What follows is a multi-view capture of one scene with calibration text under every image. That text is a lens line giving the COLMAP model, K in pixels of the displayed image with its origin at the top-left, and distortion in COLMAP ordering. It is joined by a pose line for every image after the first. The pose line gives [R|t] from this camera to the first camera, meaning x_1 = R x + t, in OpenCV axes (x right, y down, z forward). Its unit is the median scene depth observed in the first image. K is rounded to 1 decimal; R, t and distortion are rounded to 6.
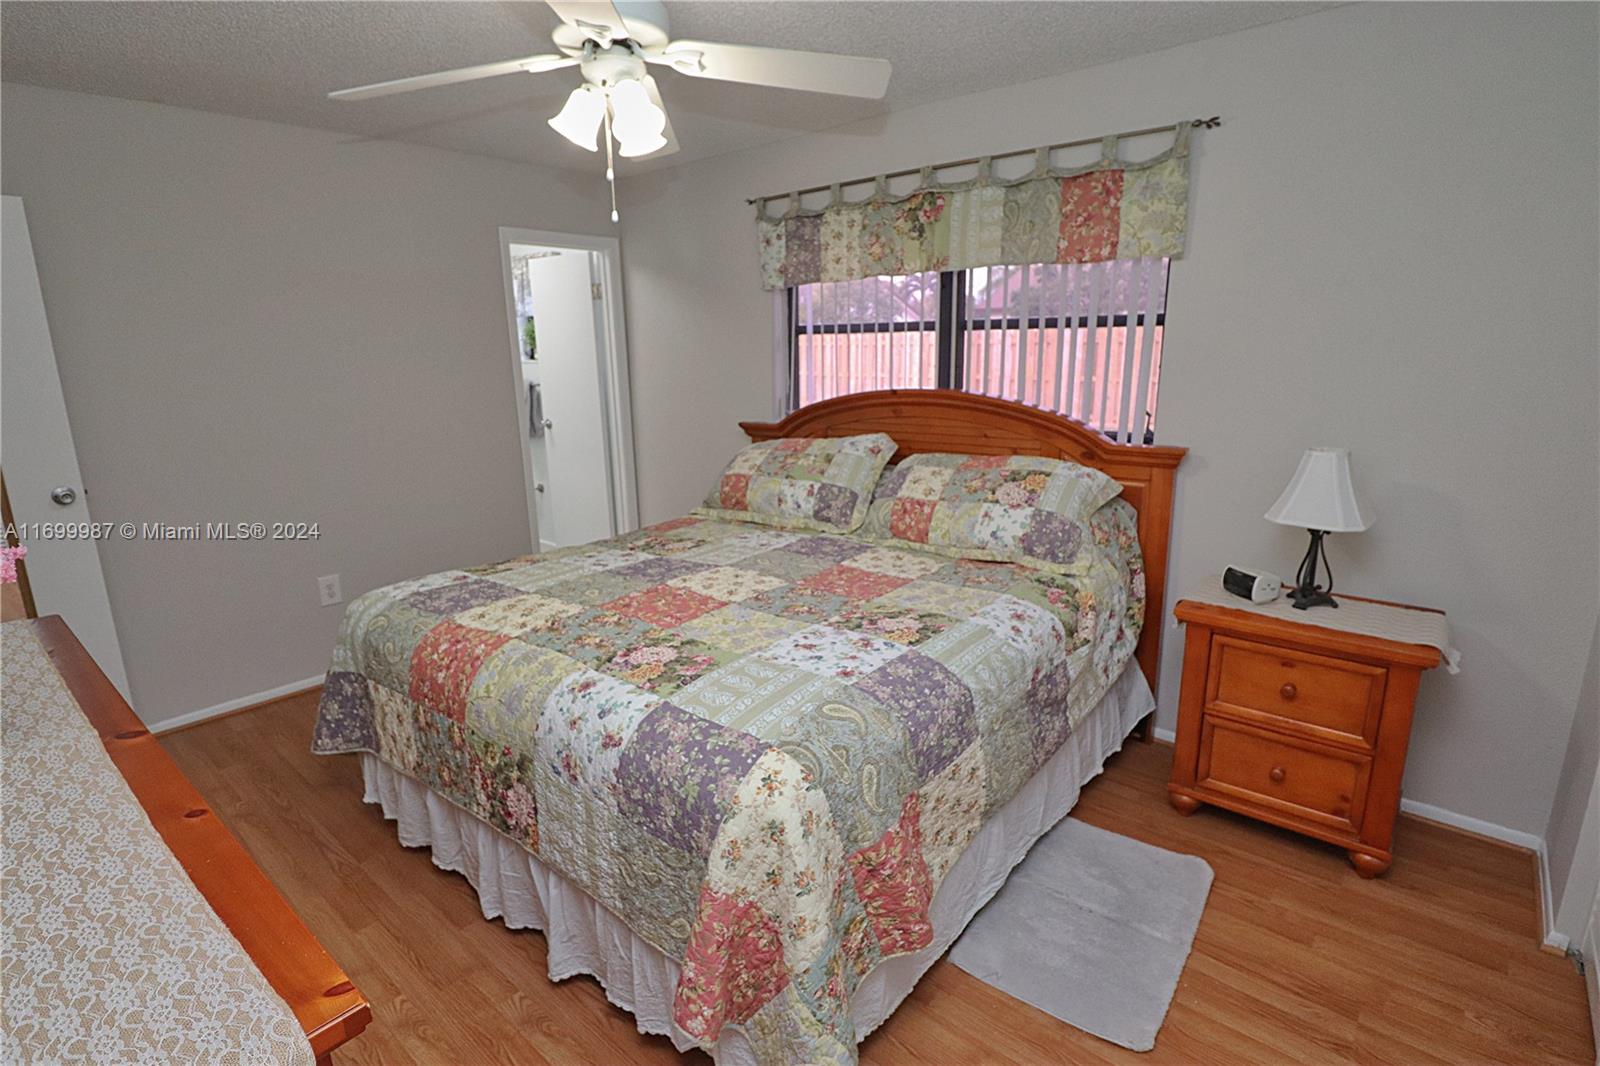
lens RADIAL K [[795.9, 0, 798.7], [0, 795.9, 530.8], [0, 0, 1]] dist [-0.004477, -0.001736]
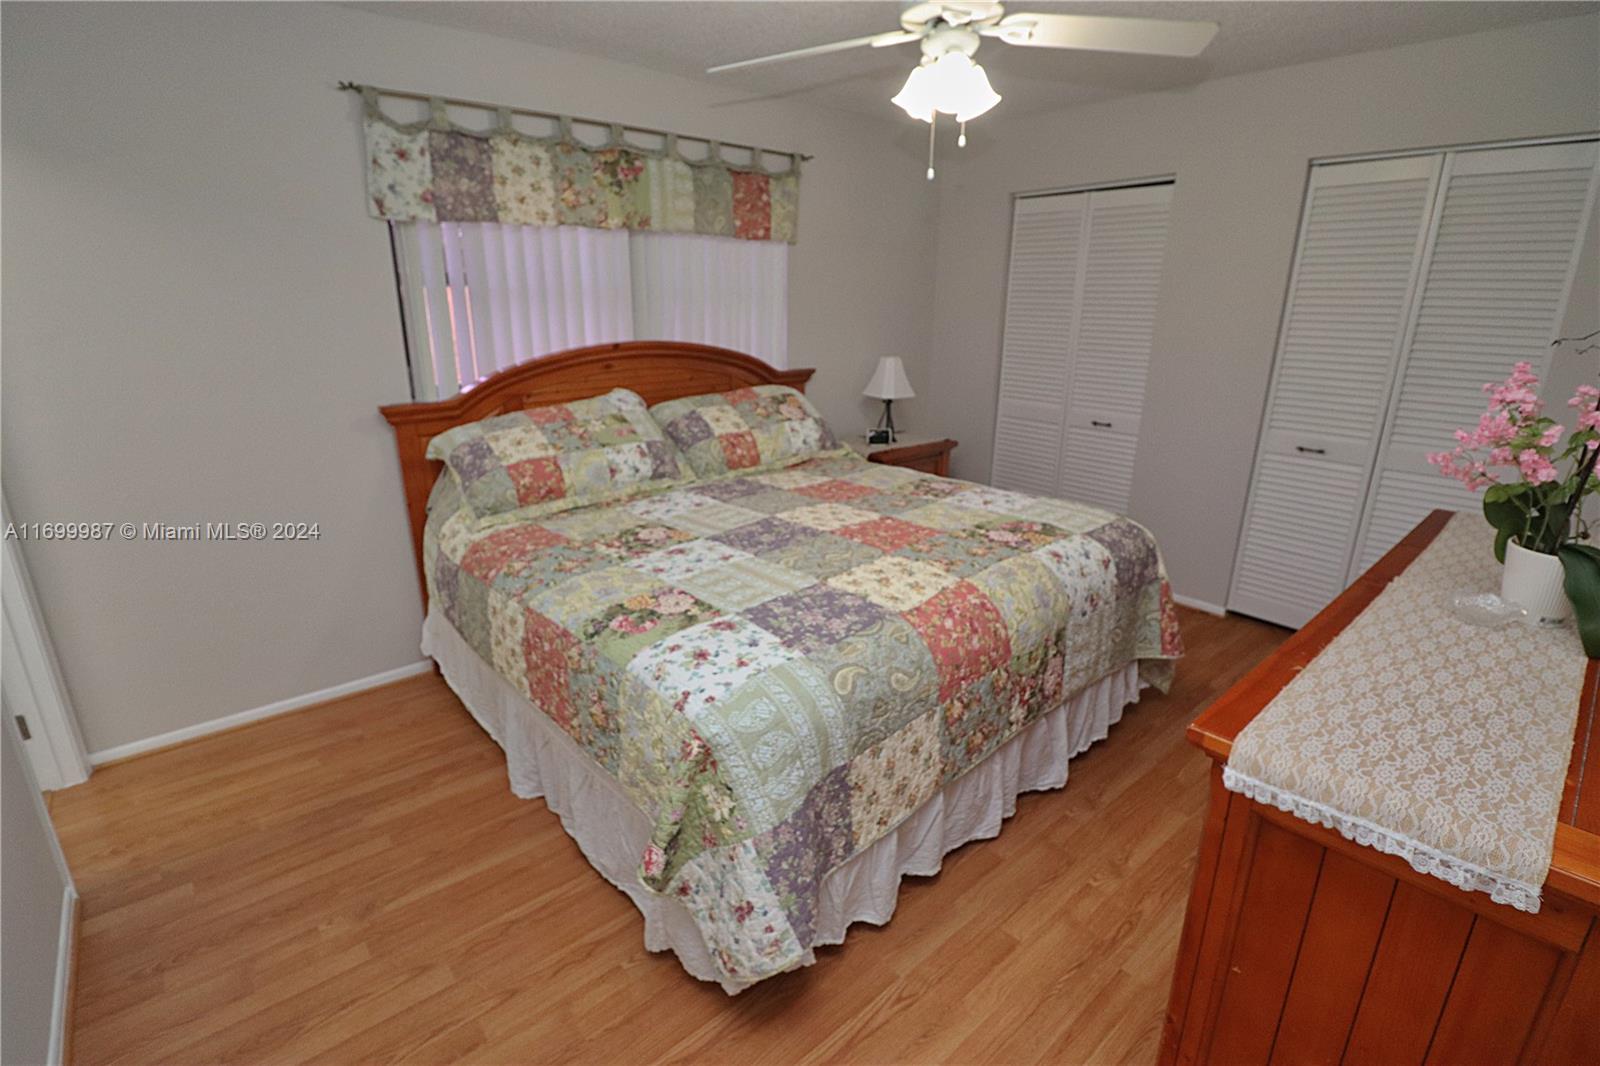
lens RADIAL K [[748.8, 0, 799.7], [0, 748.8, 531.0], [0, 0, 1]] dist [-0.005067, -0.000843]
pose [[0.137589, -0.277612, 0.950790, -0.951644], [0.224506, 0.943677, 0.243046, -0.153902], [-0.964711, 0.180018, 0.192165, 0.738984]]
